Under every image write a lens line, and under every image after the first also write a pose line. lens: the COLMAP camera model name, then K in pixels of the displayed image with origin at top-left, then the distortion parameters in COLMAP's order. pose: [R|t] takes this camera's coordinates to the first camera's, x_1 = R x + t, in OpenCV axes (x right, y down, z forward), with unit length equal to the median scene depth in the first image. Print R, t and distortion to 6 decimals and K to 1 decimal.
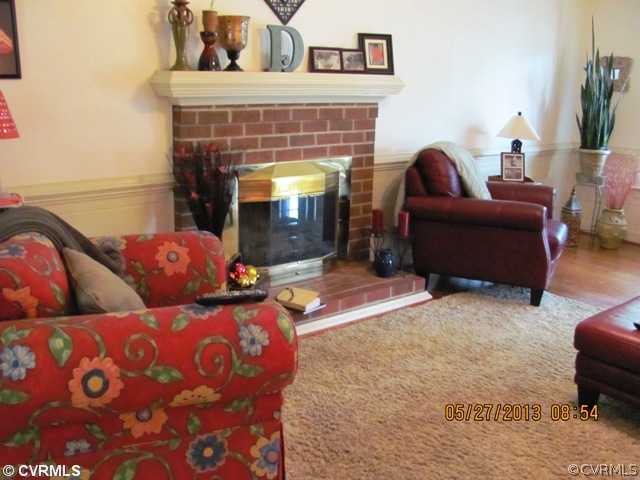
lens RADIAL K [[707.1, 0, 320.0], [0, 707.1, 240.0], [0, 0, 1]] dist [-0.194342, 0.003114]
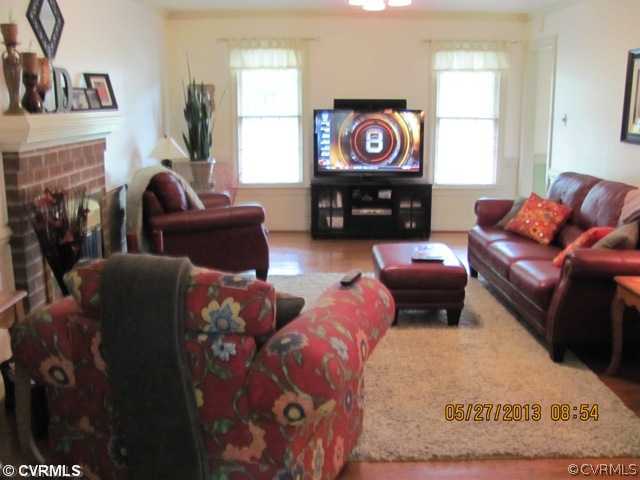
lens RADIAL K [[685.8, 0, 320.0], [0, 685.8, 240.0], [0, 0, 1]] dist [-0.009214, -0.008214]
pose [[0.641296, -0.182376, 0.745304, -0.534411], [0.204136, 0.976888, 0.063396, -0.040160], [-0.739640, 0.111487, 0.663704, 0.067511]]
